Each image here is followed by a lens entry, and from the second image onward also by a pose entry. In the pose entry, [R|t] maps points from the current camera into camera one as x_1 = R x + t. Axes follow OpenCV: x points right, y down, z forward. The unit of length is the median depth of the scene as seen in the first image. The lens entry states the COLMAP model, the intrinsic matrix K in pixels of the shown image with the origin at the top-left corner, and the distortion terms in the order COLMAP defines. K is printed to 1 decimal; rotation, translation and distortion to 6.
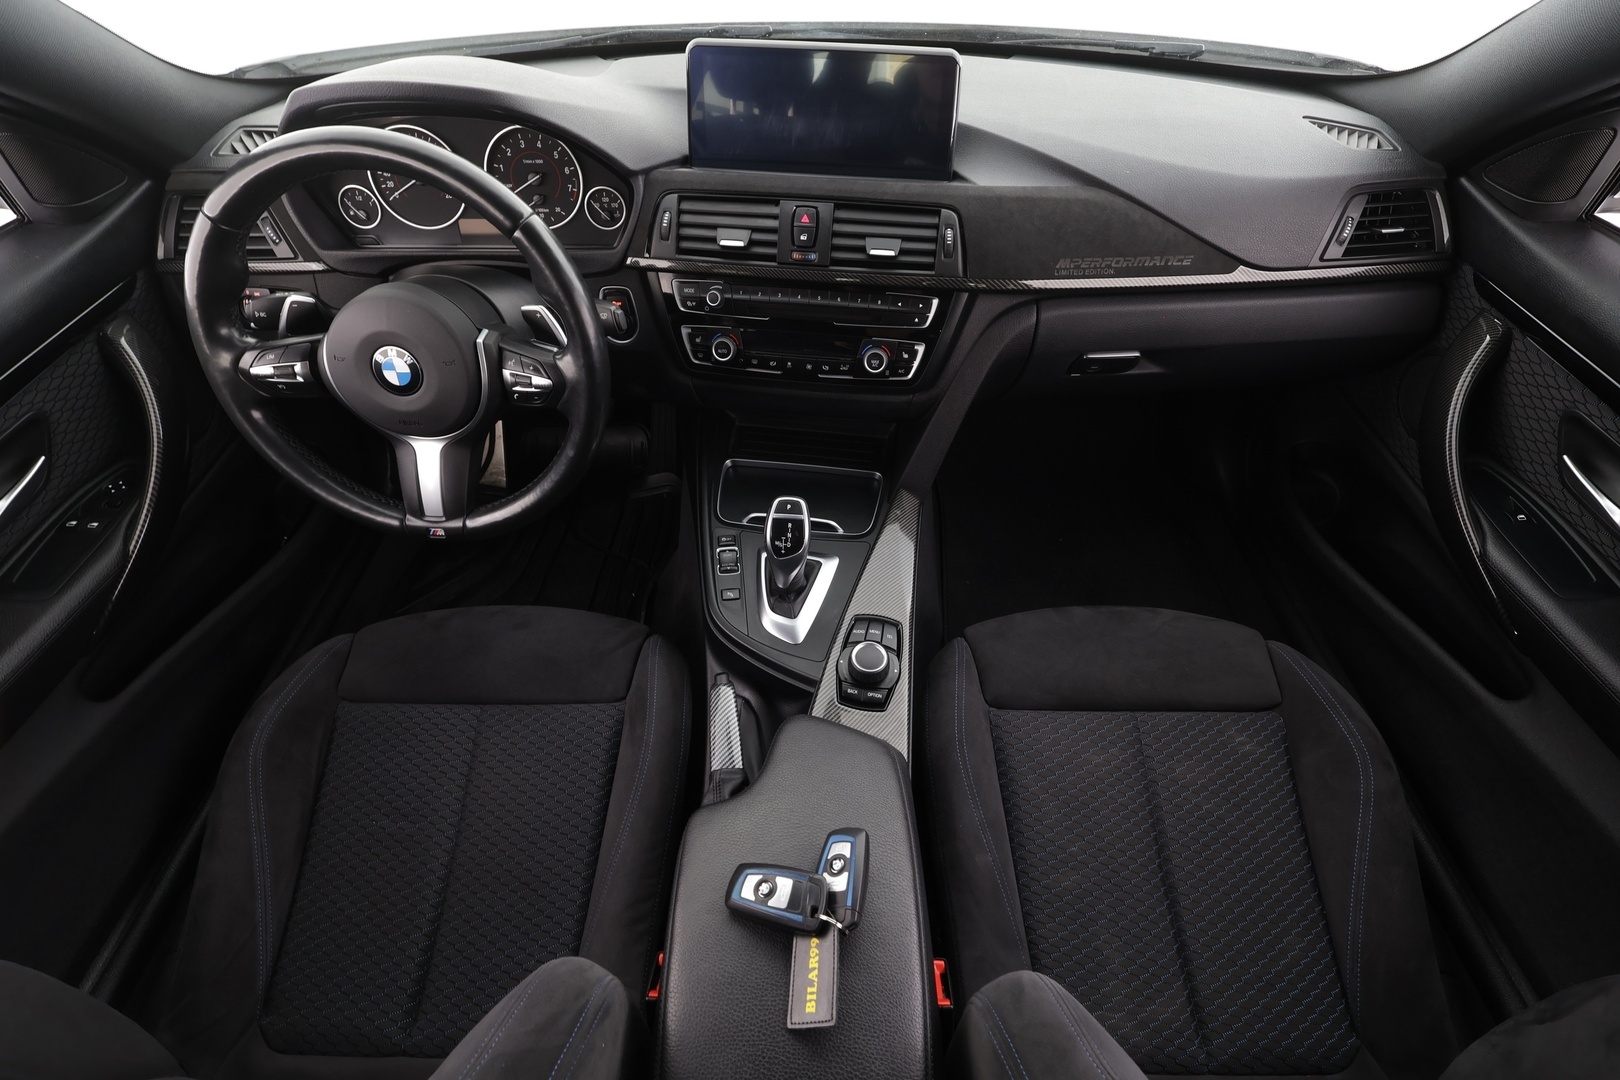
lens RADIAL K [[756.7, 0, 803.2], [0, 756.7, 541.3], [0, 0, 1]] dist [-0.000166, 0.000682]
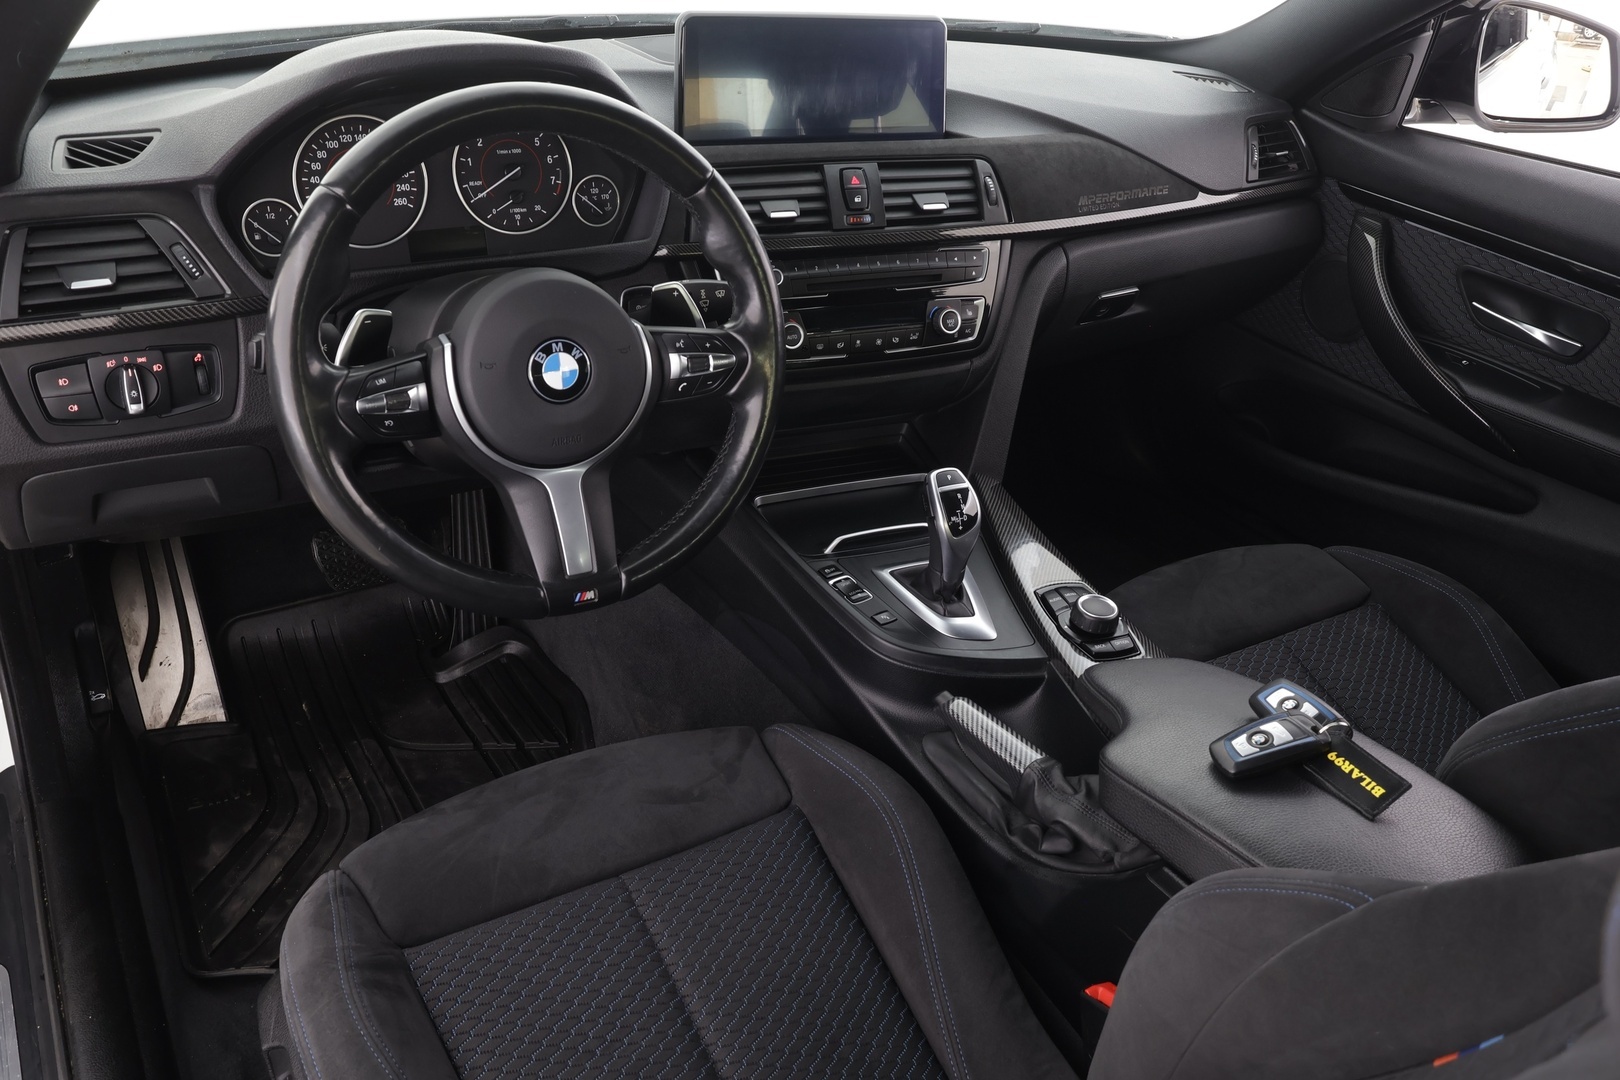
lens RADIAL K [[1337.5, 0, 800.3], [0, 1337.5, 533.7], [0, 0, 1]] dist [0.012307, -0.016193]
pose [[0.836641, -0.204789, 0.508028, -0.900801], [0.336663, 0.923866, -0.182015, 0.221678], [-0.432076, 0.323315, 0.841889, -0.175144]]
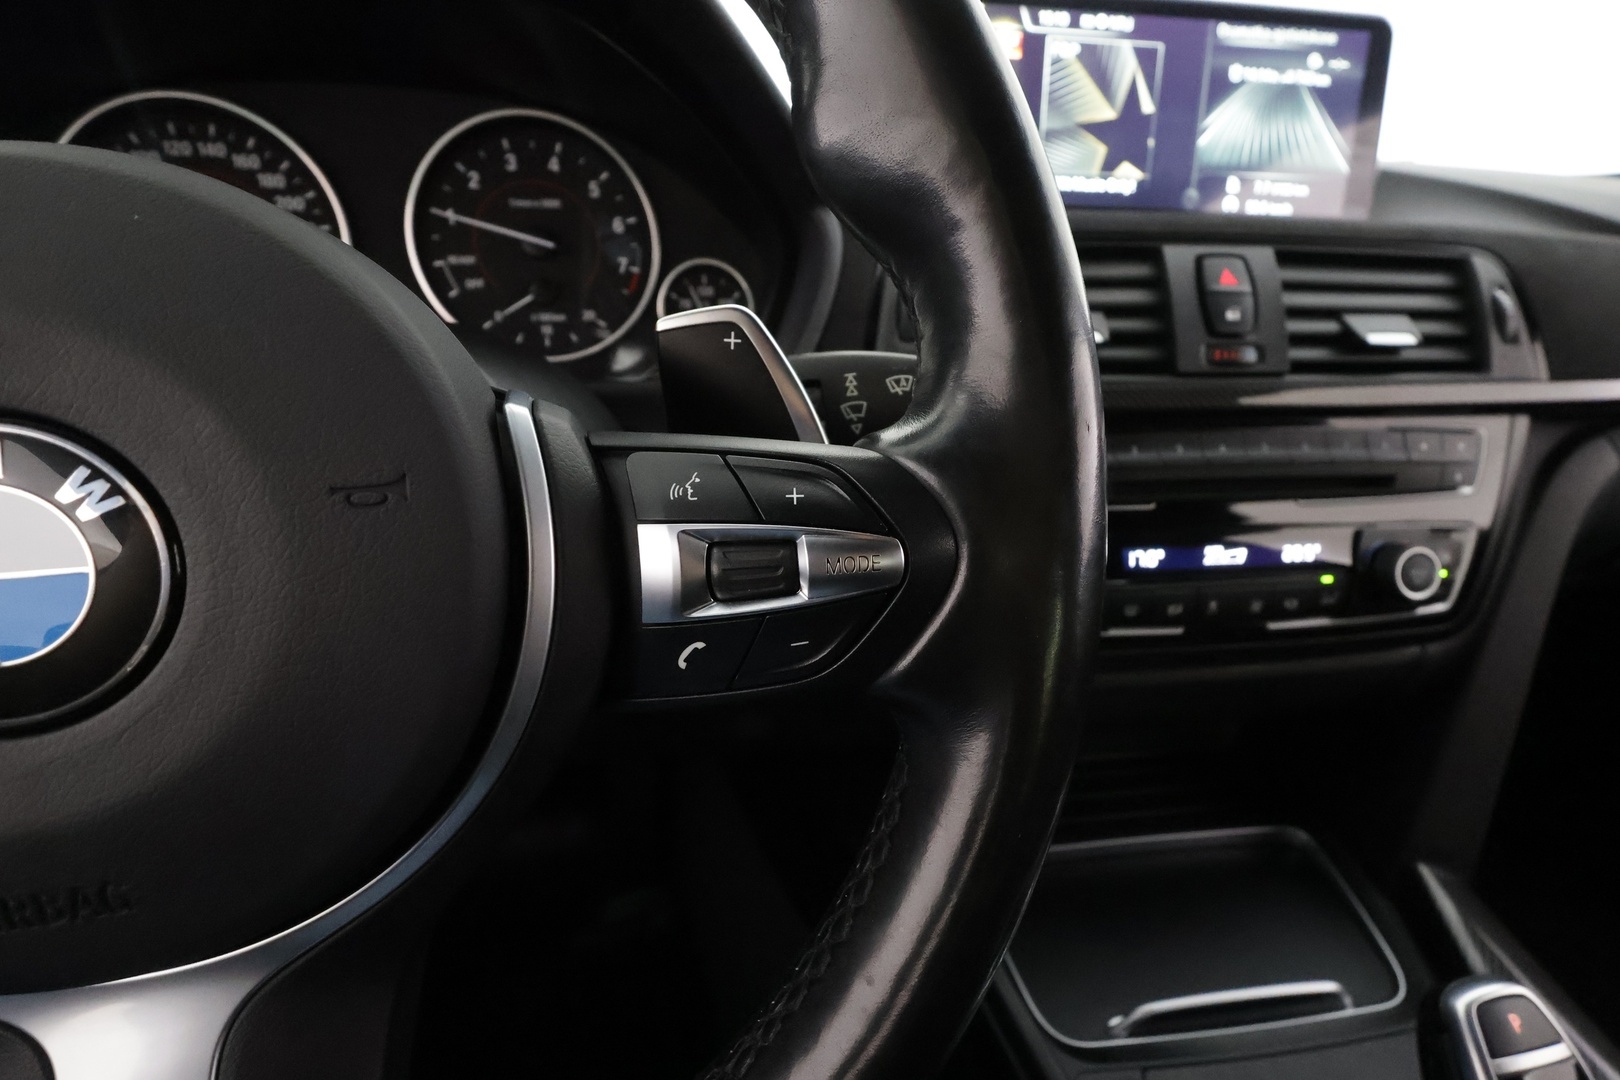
lens RADIAL K [[817.7, 0, 802.3], [0, 817.7, 527.4], [0, 0, 1]] dist [0.013268, -0.000287]
pose [[0.953485, -0.085646, 0.289016, -0.365669], [0.190556, 0.914165, -0.357758, -0.158659], [-0.233568, 0.396191, 0.887963, 0.649382]]
